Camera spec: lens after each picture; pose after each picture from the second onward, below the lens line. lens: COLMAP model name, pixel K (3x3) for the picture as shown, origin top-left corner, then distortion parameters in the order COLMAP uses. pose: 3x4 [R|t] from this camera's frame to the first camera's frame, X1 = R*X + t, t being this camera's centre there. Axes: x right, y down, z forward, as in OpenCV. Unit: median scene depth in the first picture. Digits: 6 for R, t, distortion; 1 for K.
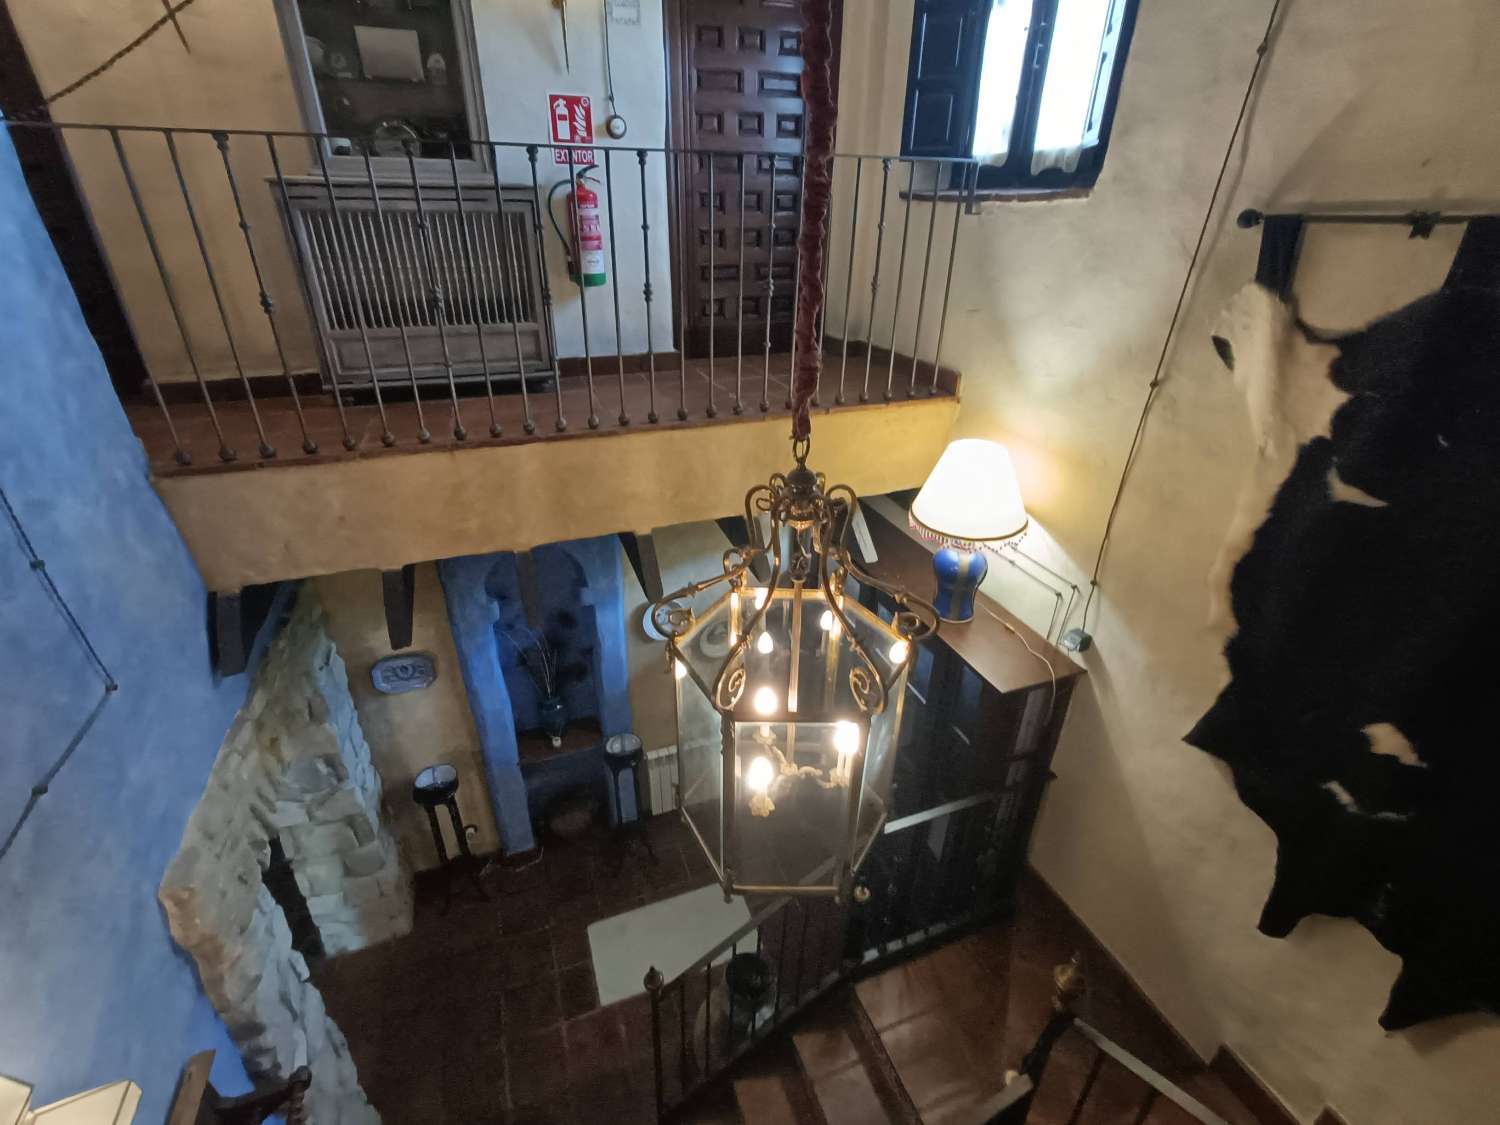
lens RADIAL K [[677.2, 0, 742.1], [0, 677.2, 556.4], [0, 0, 1]] dist [-0.002085, 0.001003]
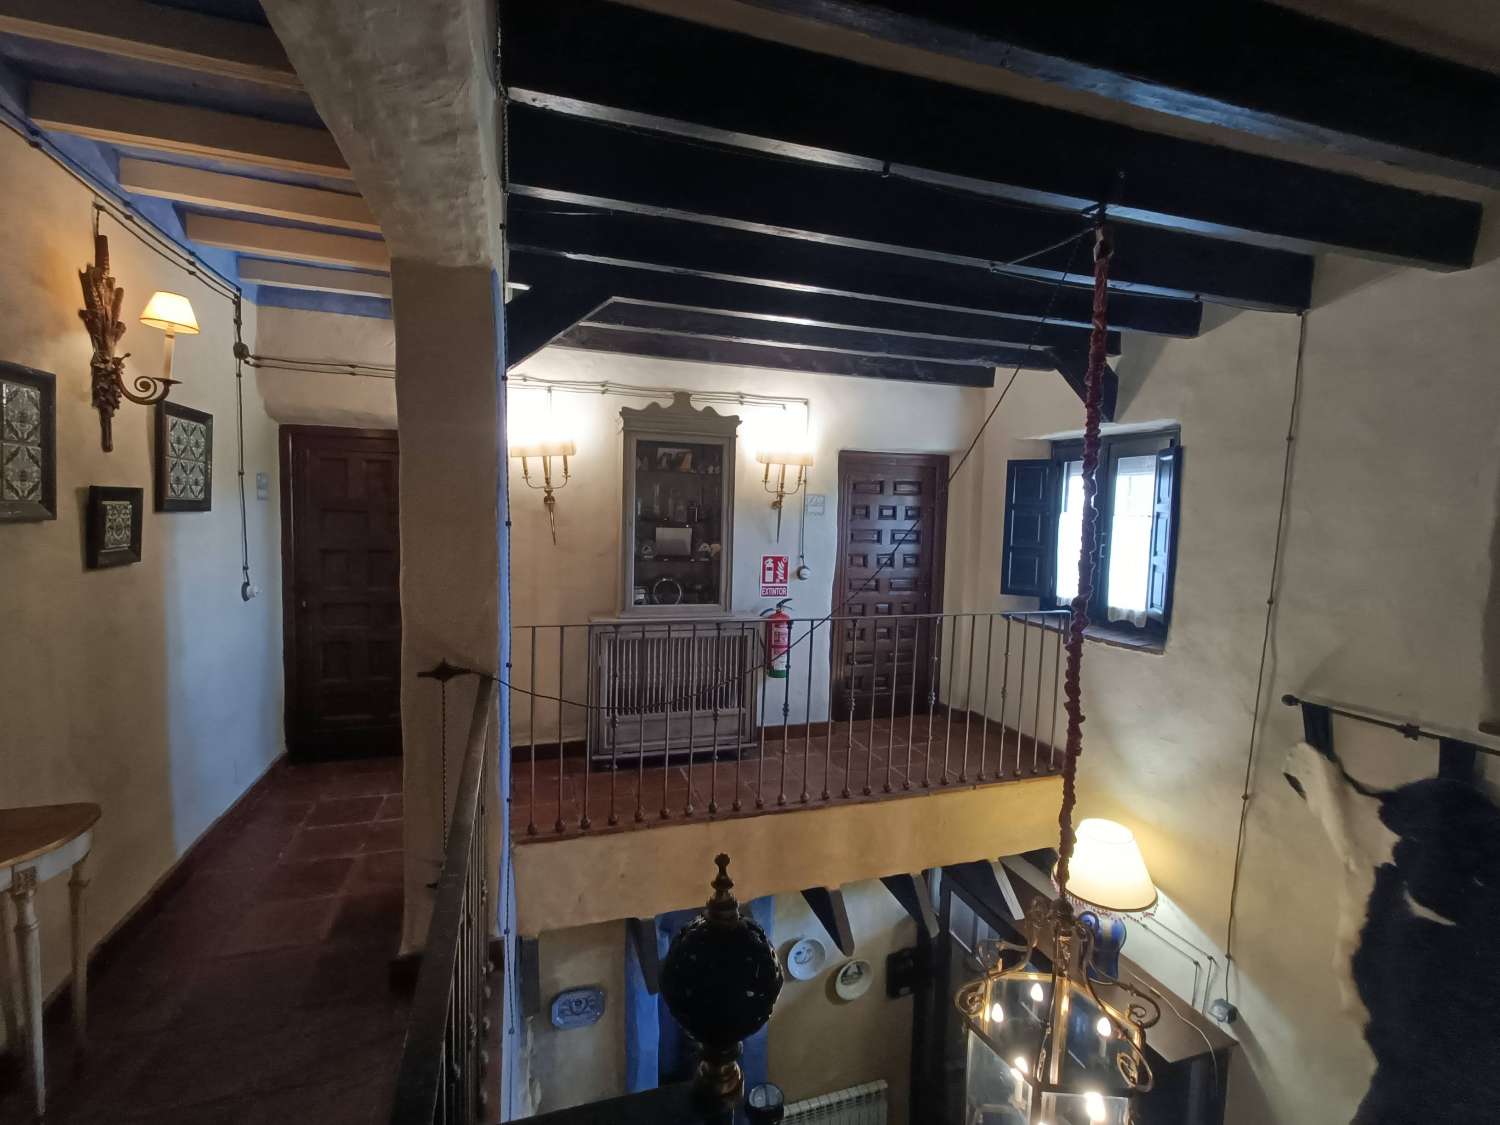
lens RADIAL K [[675.2, 0, 737.1], [0, 675.2, 556.9], [0, 0, 1]] dist [-0.003512, 0.001123]
pose [[0.998999, 0.020838, -0.039593, -0.306387], [-0.034716, 0.919249, -0.392142, -0.108789], [0.028225, 0.393124, 0.919052, -0.386567]]
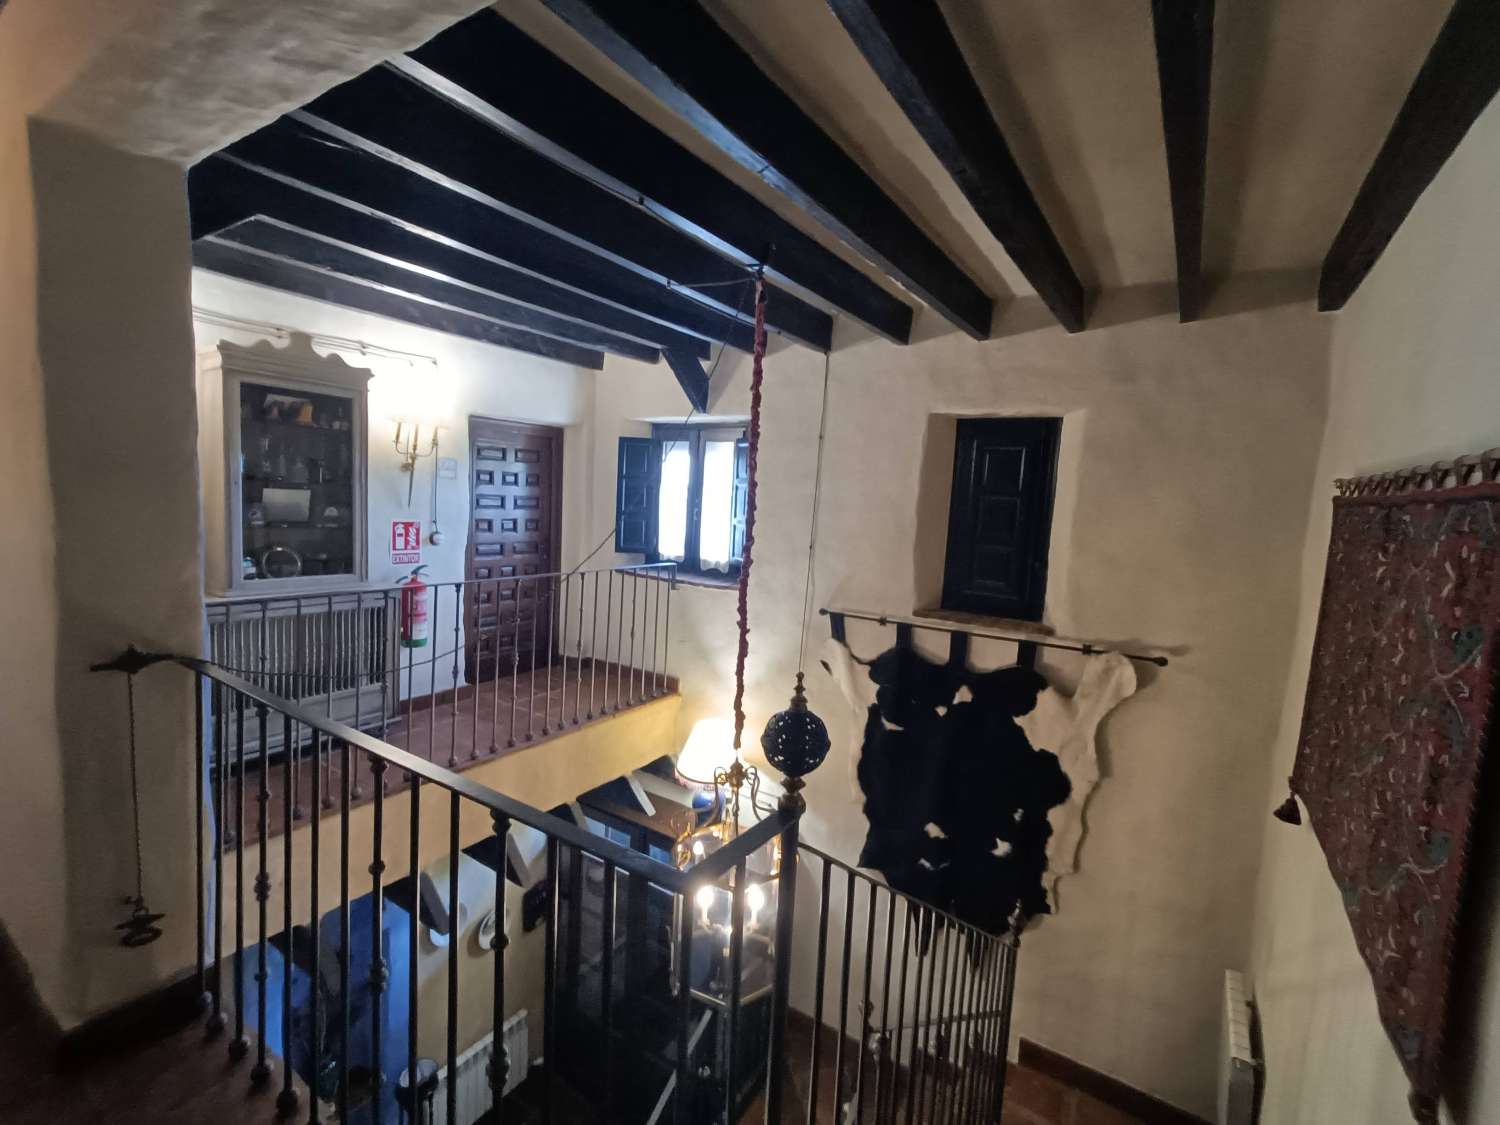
lens RADIAL K [[677.2, 0, 742.1], [0, 677.2, 556.4], [0, 0, 1]] dist [-0.002085, 0.001003]
pose [[0.802118, -0.019024, 0.596862, -0.584814], [0.230925, 0.931618, -0.280644, -0.063898], [-0.550708, 0.362941, 0.751661, -0.450425]]
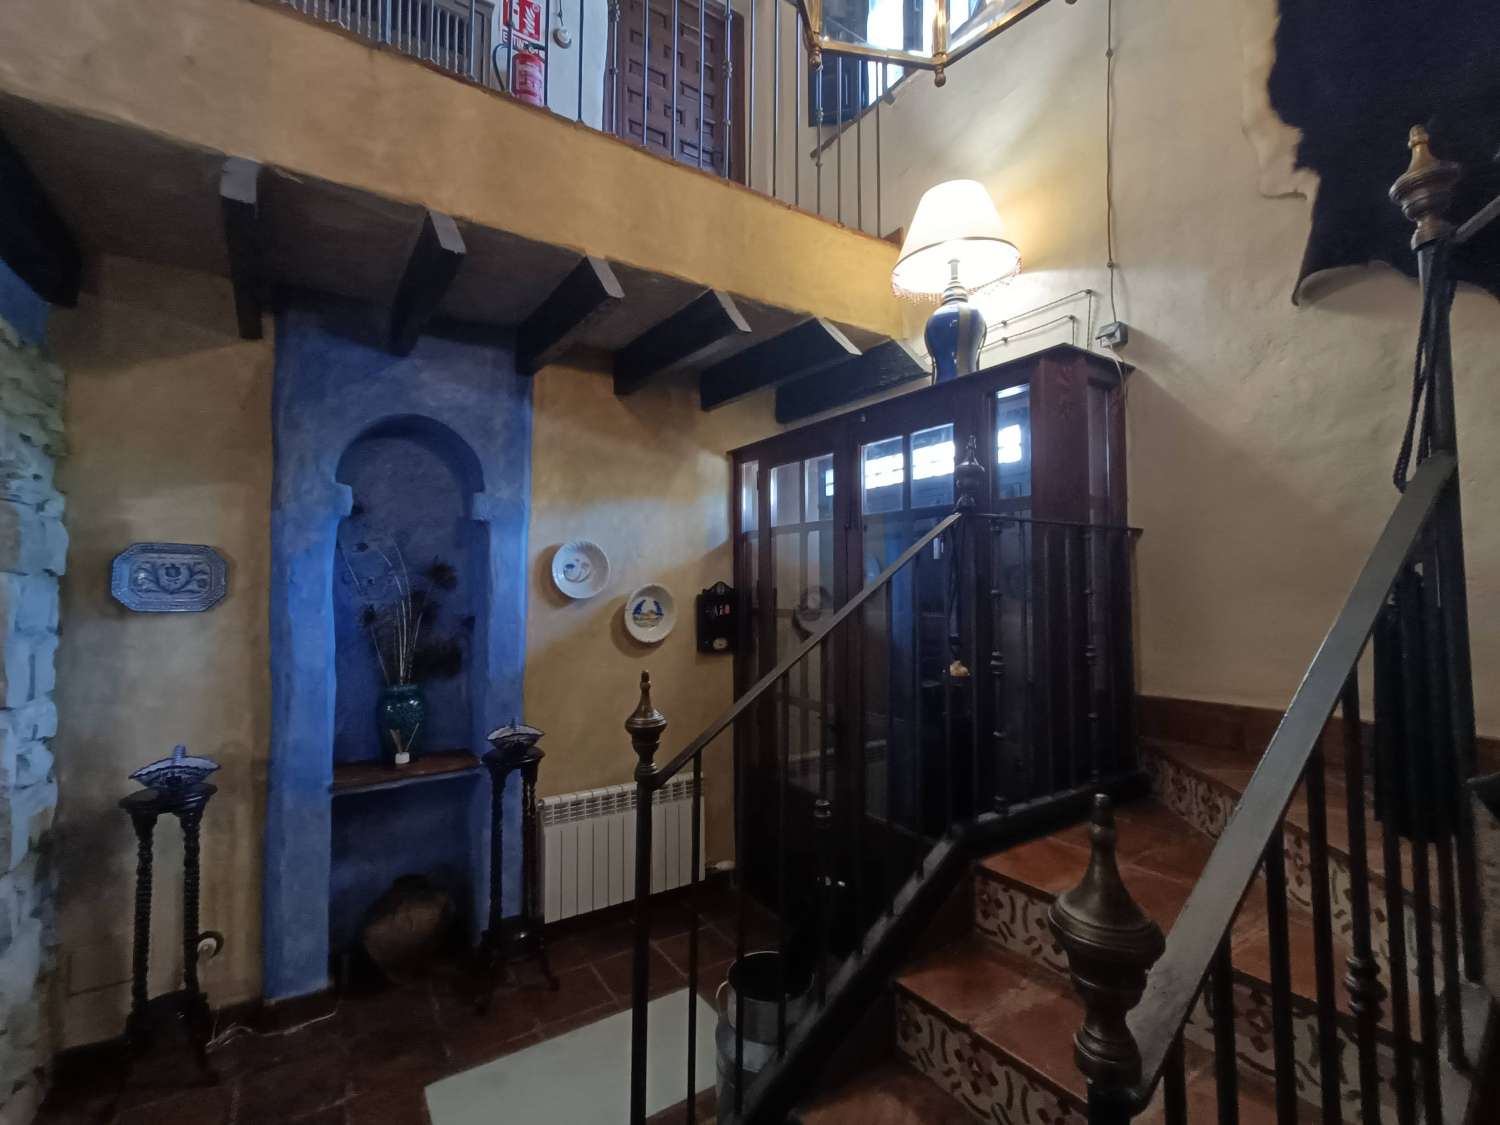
lens RADIAL K [[670.9, 0, 742.2], [0, 670.9, 567.1], [0, 0, 1]] dist [-0.002275, -0.000121]
pose [[0.974087, -0.001888, 0.226164, -0.168987], [0.112838, 0.870684, -0.478723, 0.744583], [-0.196013, 0.491838, 0.848336, 0.504566]]
